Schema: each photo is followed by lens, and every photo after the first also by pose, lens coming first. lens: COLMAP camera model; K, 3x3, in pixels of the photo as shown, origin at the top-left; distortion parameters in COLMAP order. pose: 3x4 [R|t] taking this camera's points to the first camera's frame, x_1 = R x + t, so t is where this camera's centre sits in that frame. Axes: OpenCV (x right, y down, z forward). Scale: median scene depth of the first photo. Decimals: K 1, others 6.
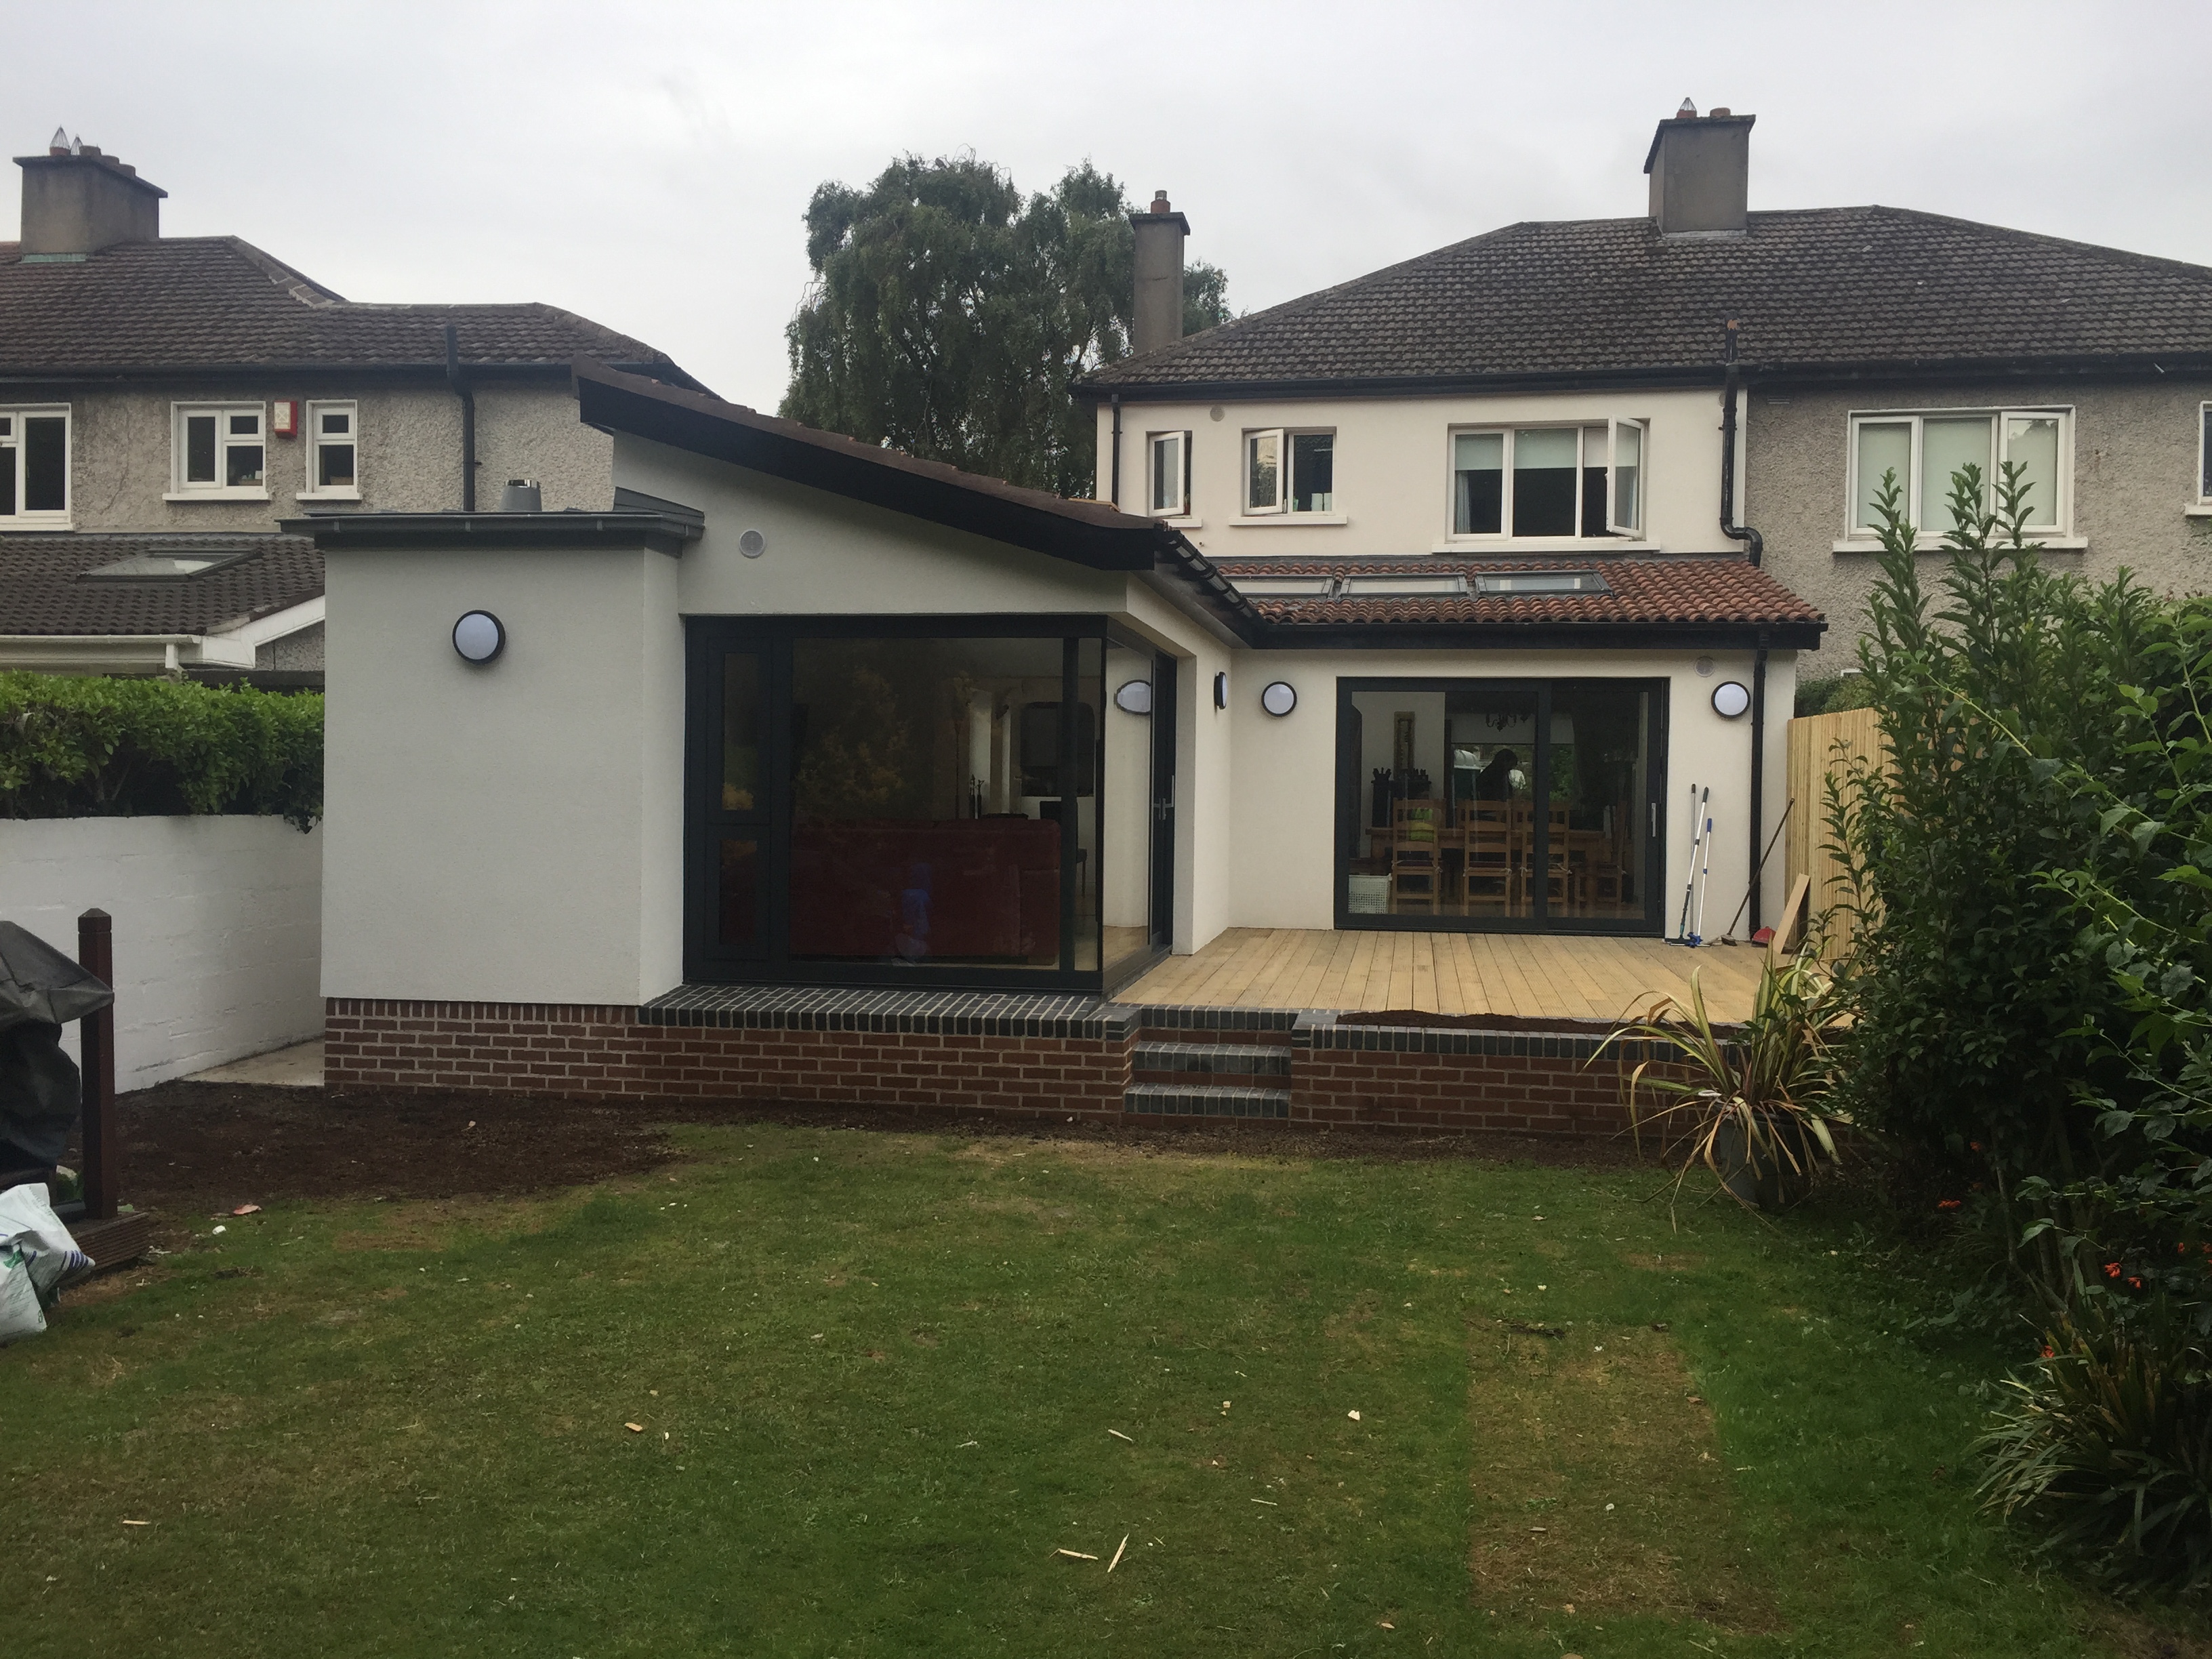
lens RADIAL K [[1928.5, 0, 1106.0], [0, 1928.5, 829.5], [0, 0, 1]] dist [0.110196, -0.159054]
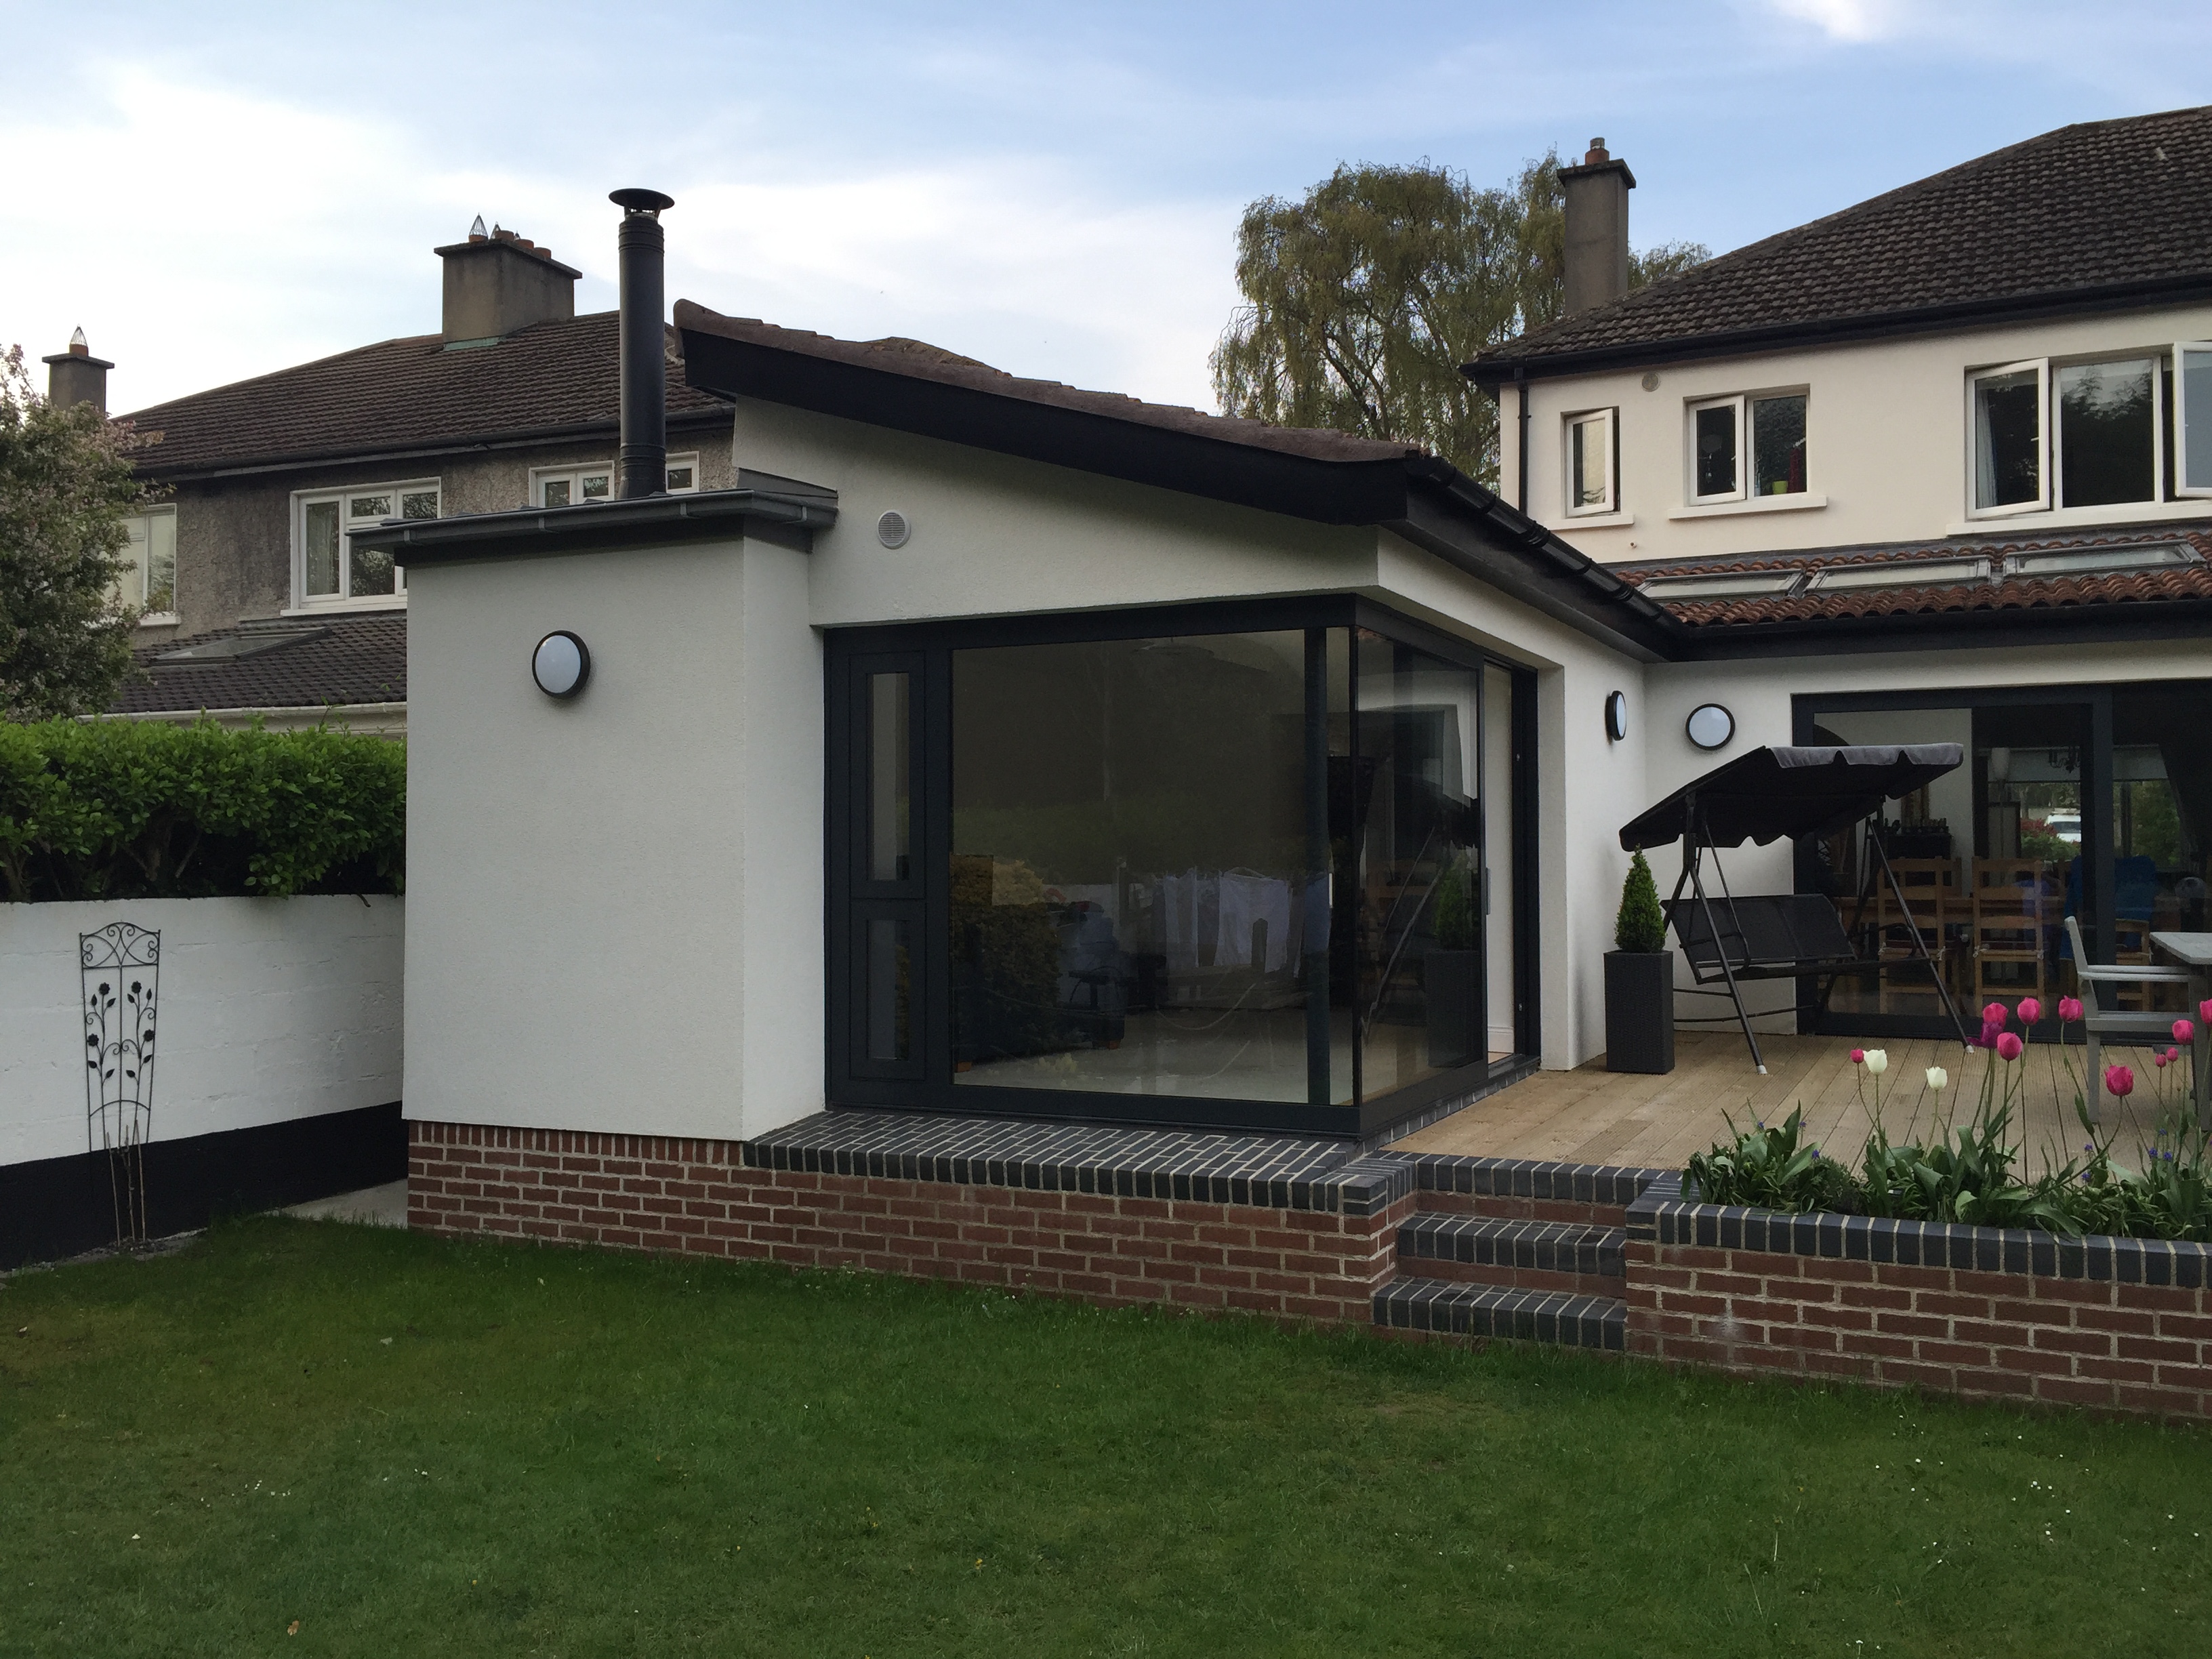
lens RADIAL K [[1928.5, 0, 1106.0], [0, 1928.5, 829.5], [0, 0, 1]] dist [0.110196, -0.159054]
pose [[0.962163, -0.019425, -0.271781, 0.099919], [0.008817, 0.999153, -0.040199, 0.001284], [0.272332, 0.036281, 0.961519, 0.301714]]
